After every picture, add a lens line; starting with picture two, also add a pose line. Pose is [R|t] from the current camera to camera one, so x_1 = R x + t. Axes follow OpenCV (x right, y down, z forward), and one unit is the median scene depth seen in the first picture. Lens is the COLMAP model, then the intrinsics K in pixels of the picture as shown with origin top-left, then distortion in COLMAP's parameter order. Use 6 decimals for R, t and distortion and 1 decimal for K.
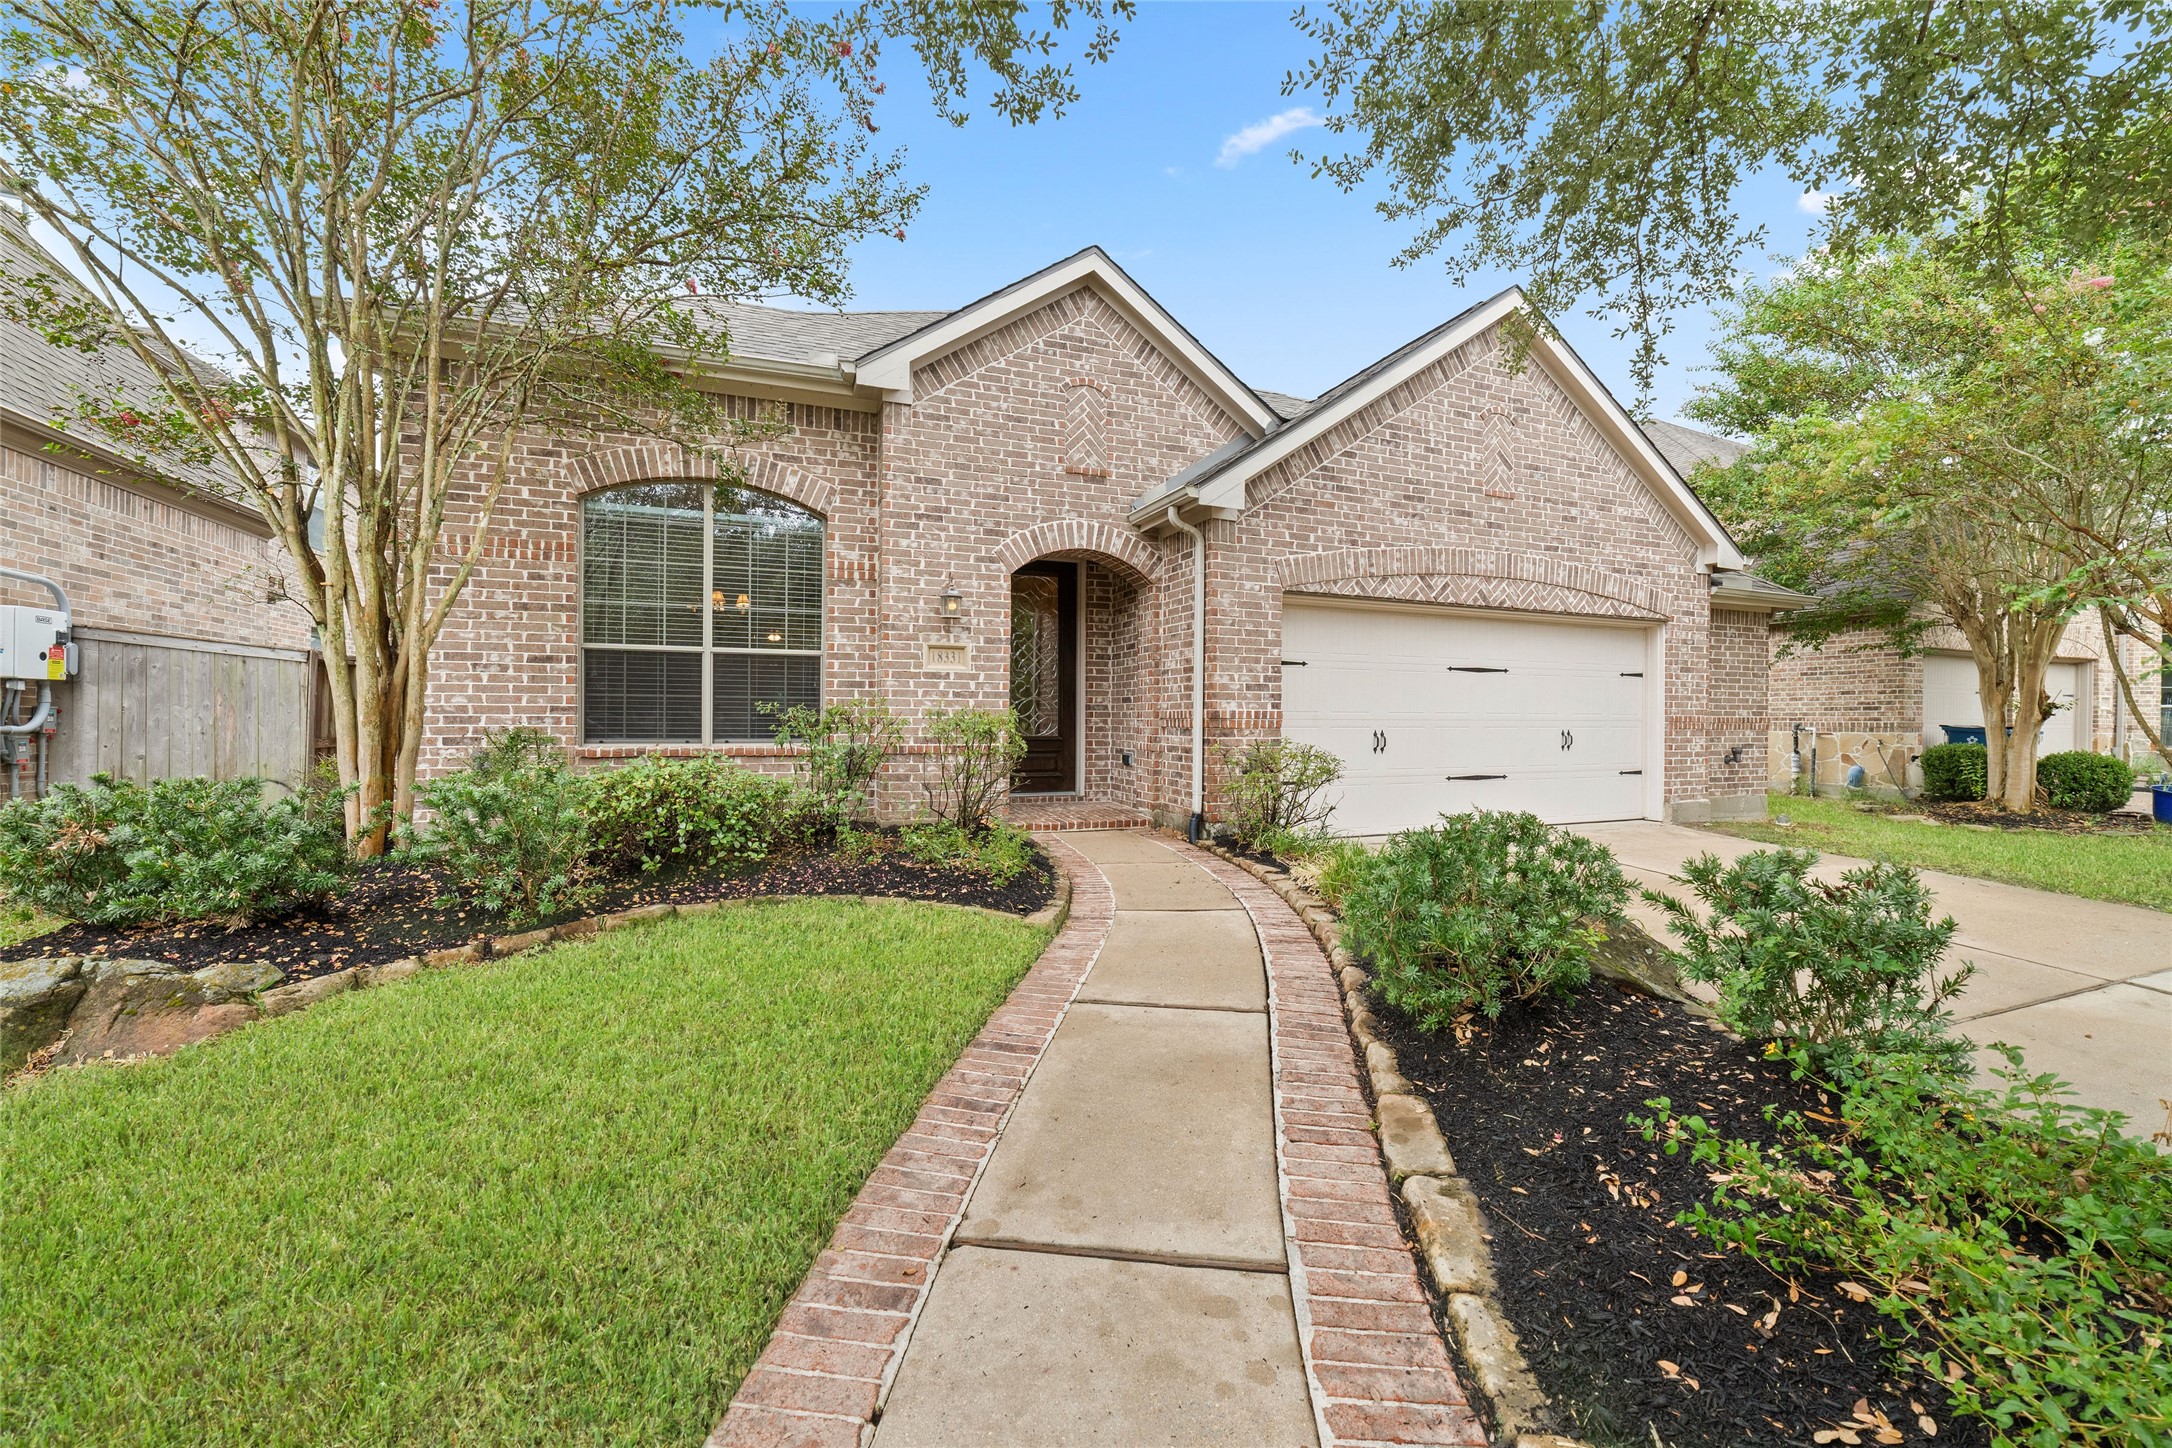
lens RADIAL K [[908.6, 0, 1098.2], [0, 908.6, 721.6], [0, 0, 1]] dist [-0.017707, 0.006441]
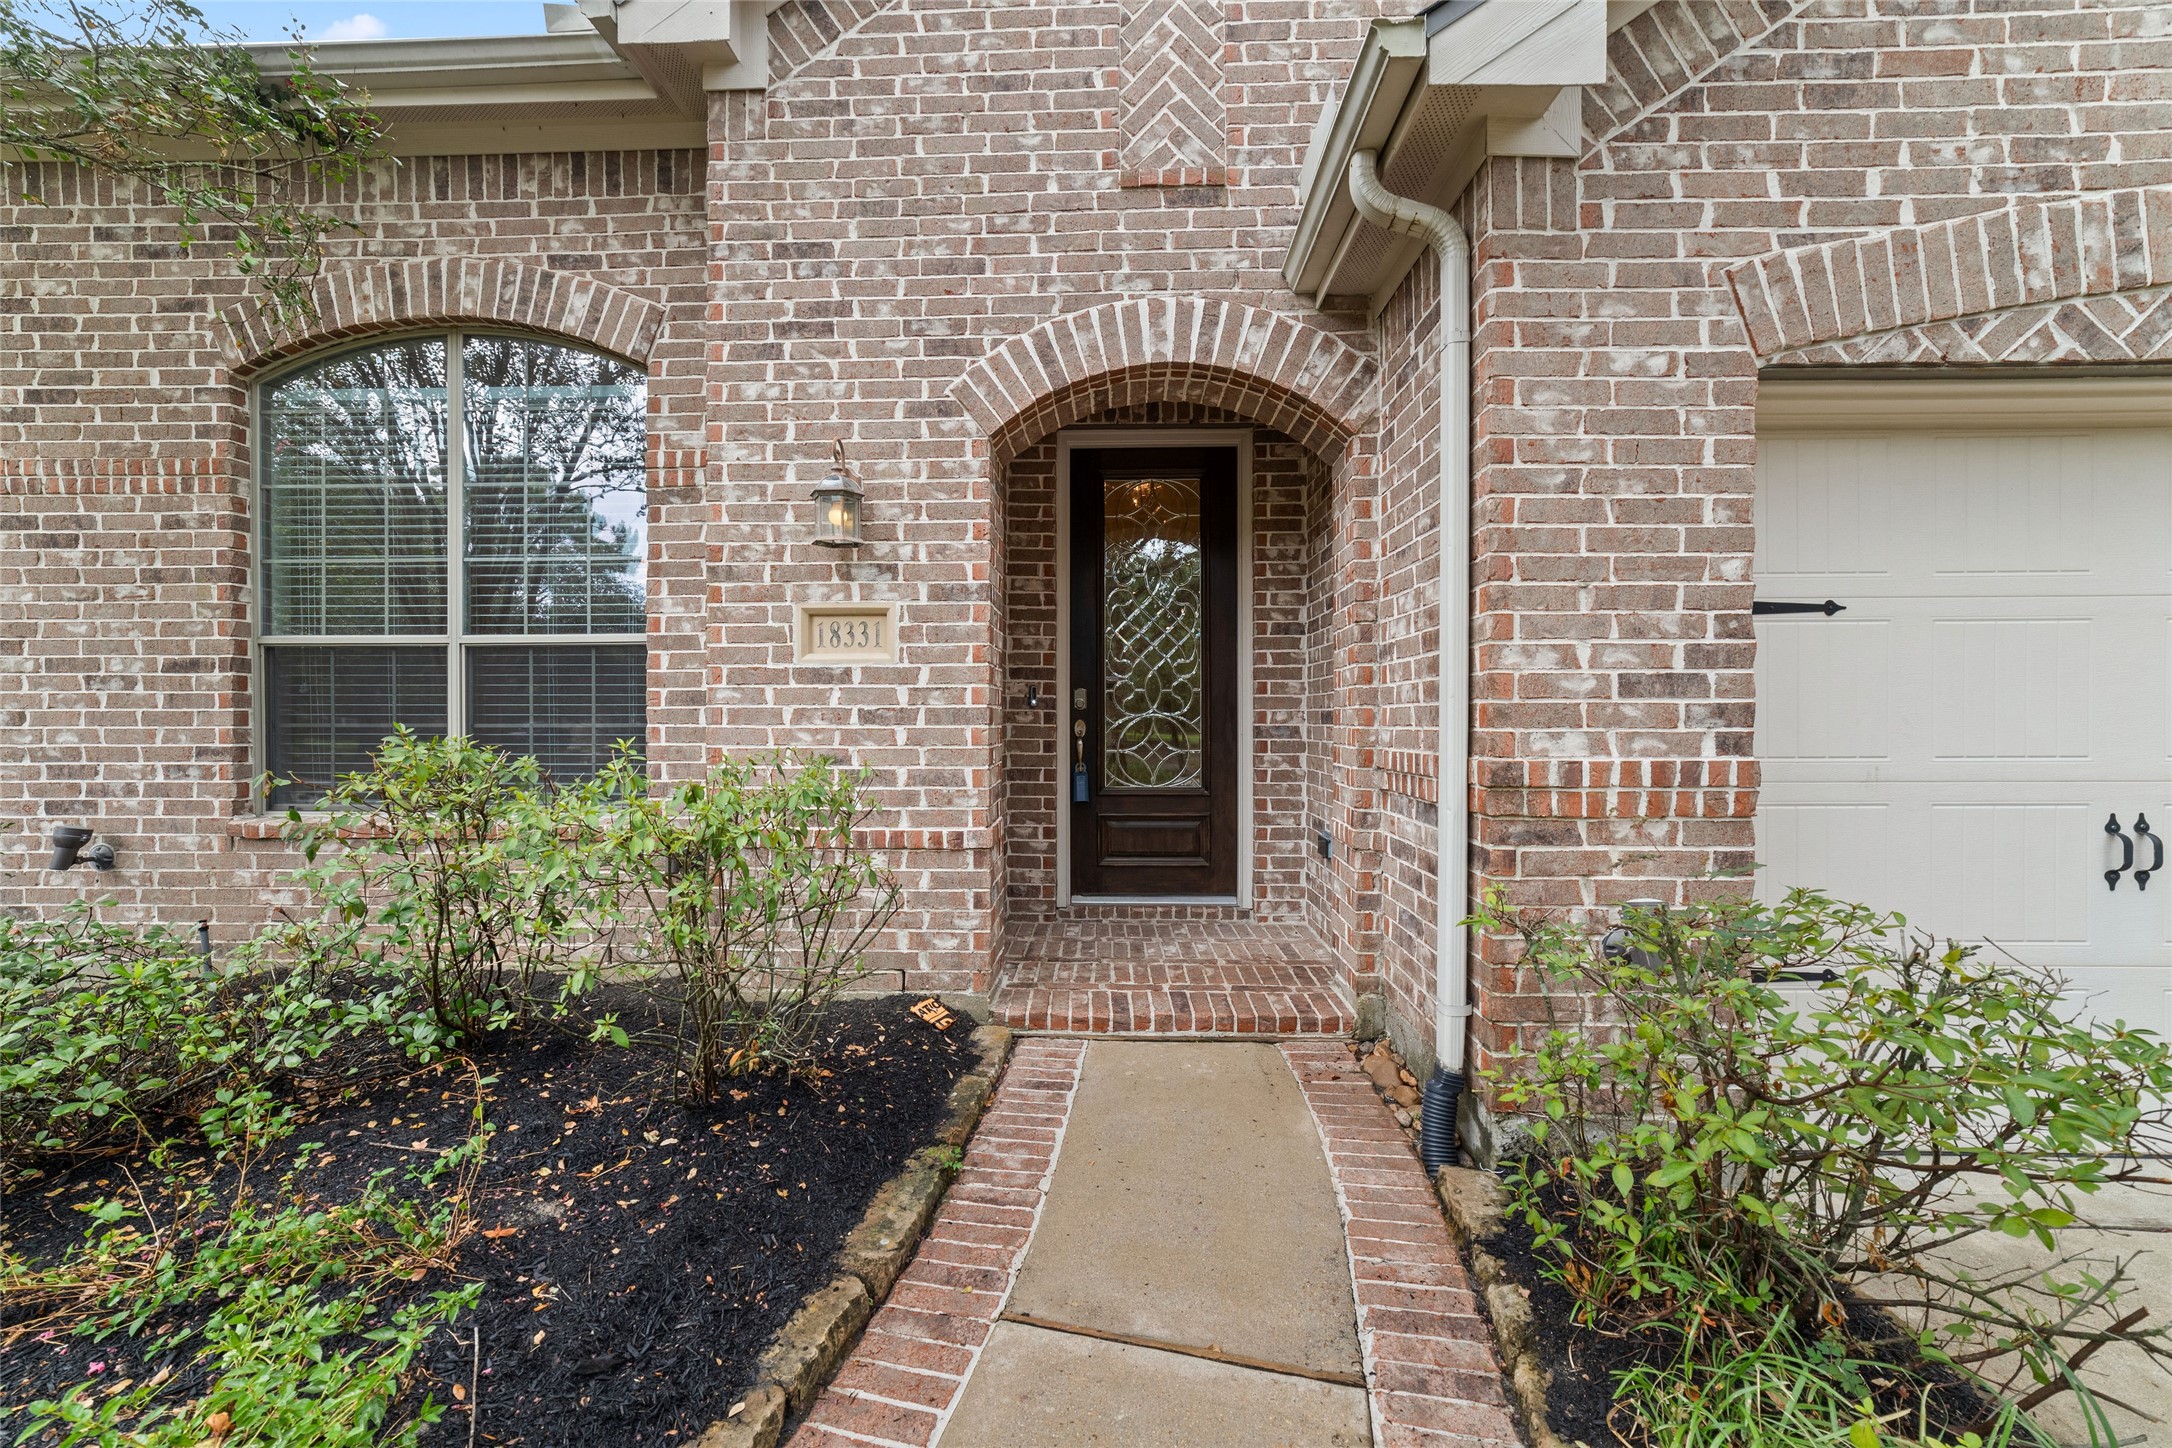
lens RADIAL K [[833.1, 0, 1099.4], [0, 833.1, 720.9], [0, 0, 1]] dist [-0.016681, 0.005201]
pose [[0.913753, -0.005574, -0.406232, 0.112180], [0.005760, 0.999983, -0.000764, -0.025988], [0.406229, -0.001642, 0.913770, 0.651682]]
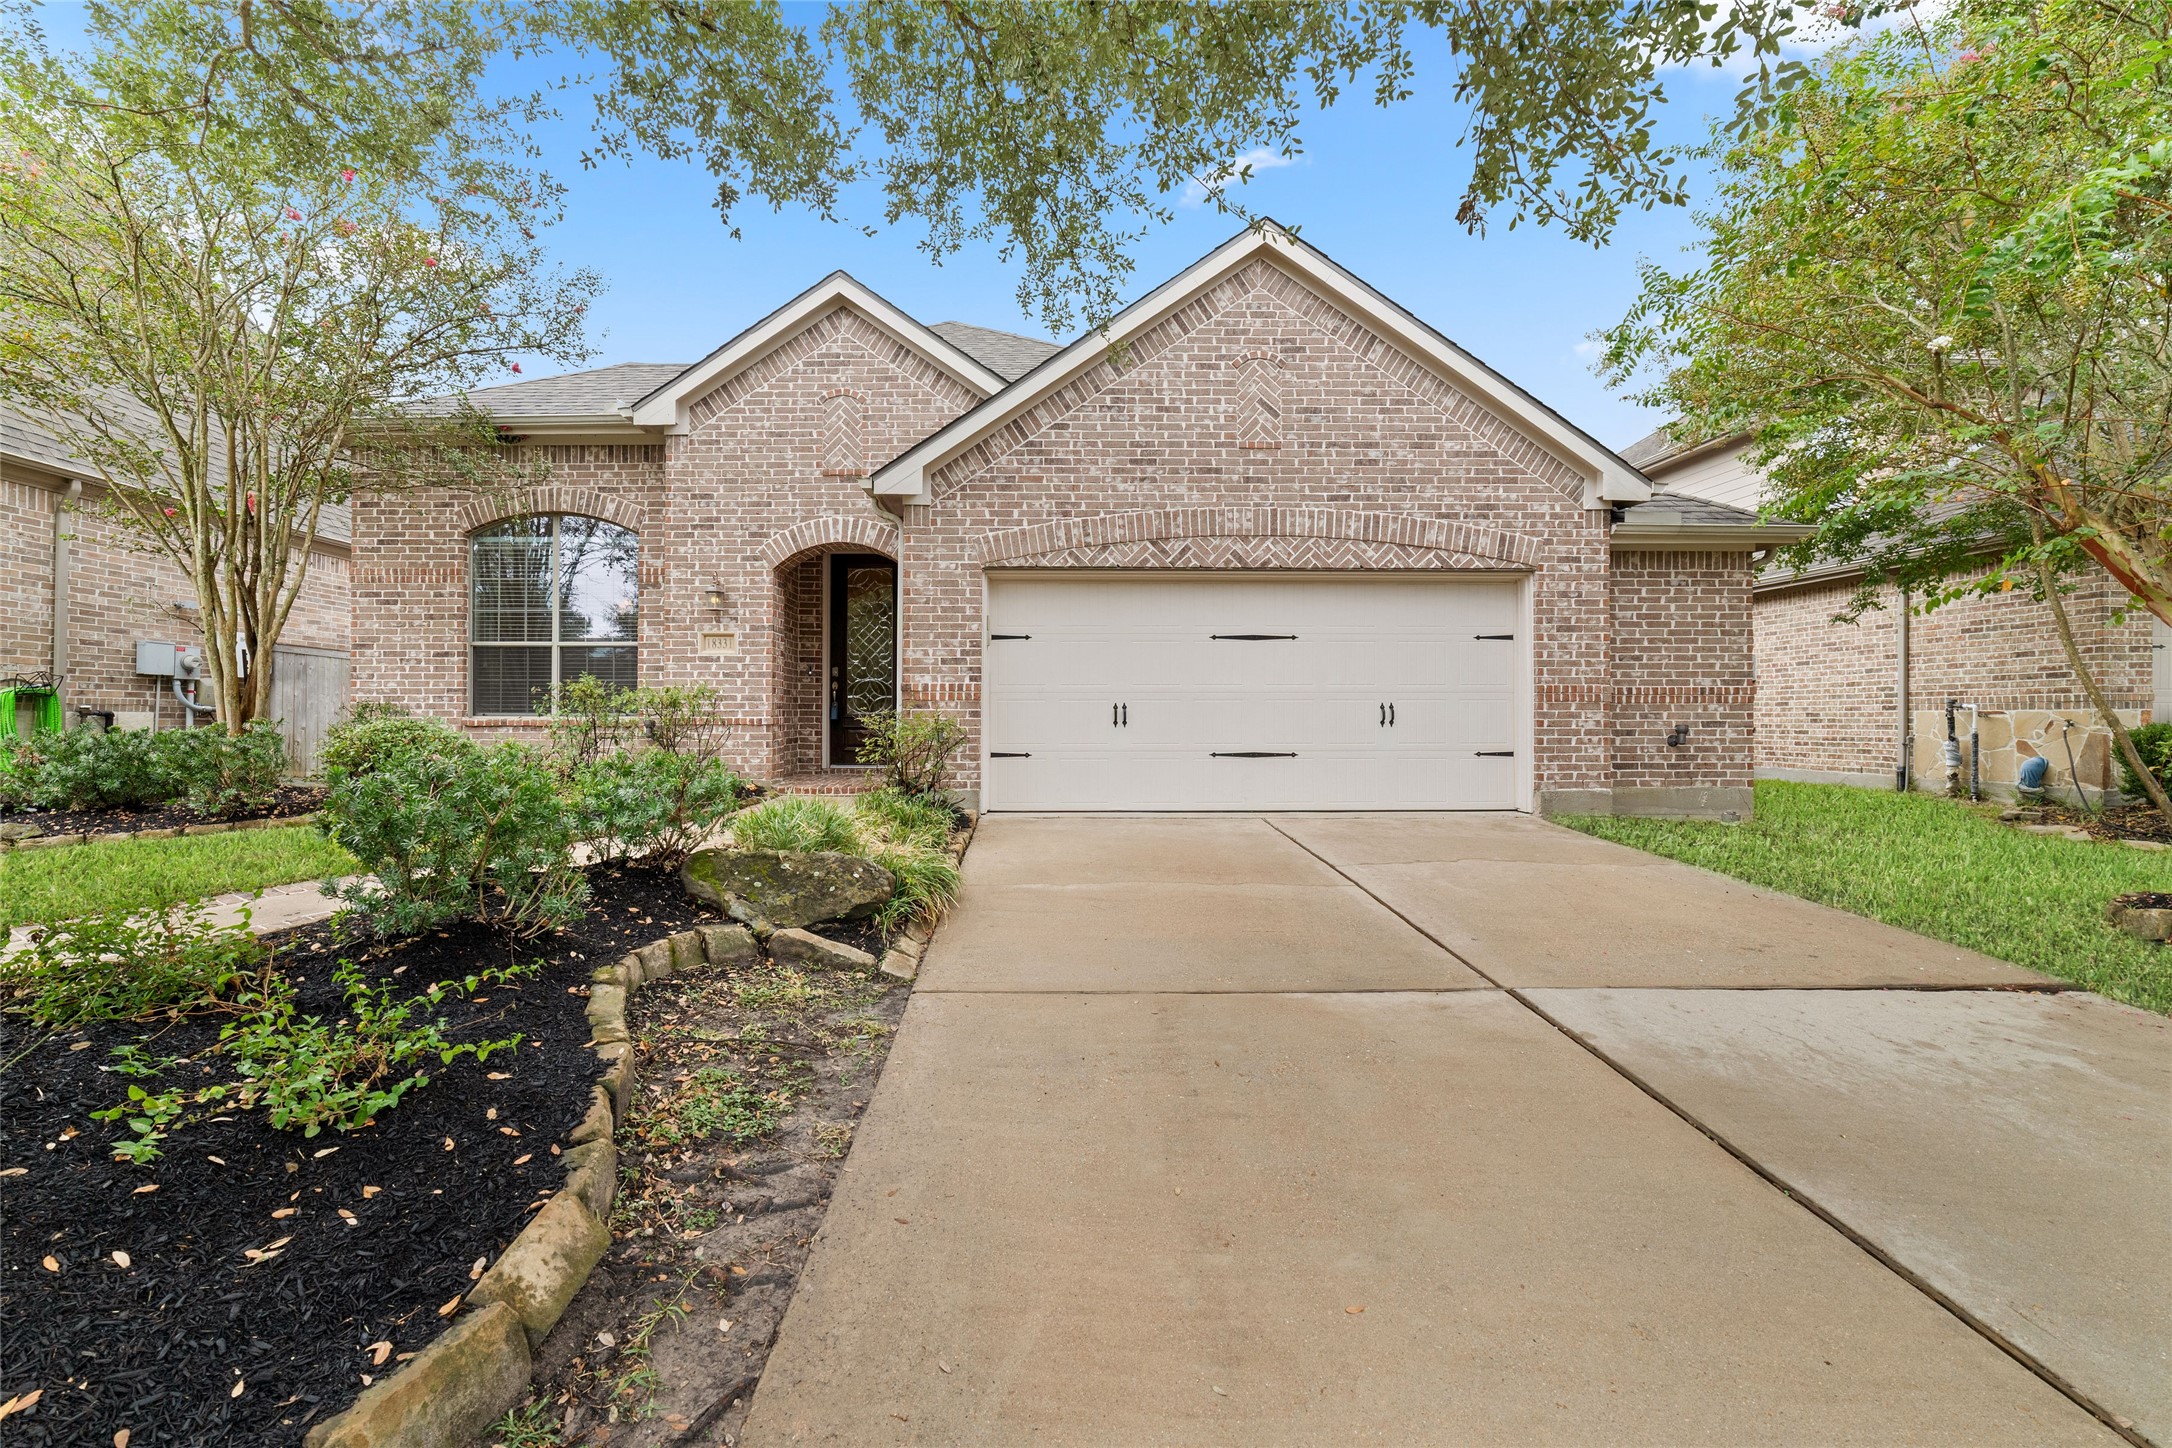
lens RADIAL K [[908.6, 0, 1064.9], [0, 908.6, 711.5], [0, 0, 1]] dist [-0.017707, 0.006441]
pose [[0.921401, -0.007417, -0.388542, 0.683969], [0.003265, 0.999930, -0.011345, 0.031646], [0.388599, 0.009185, 0.921361, 0.086593]]
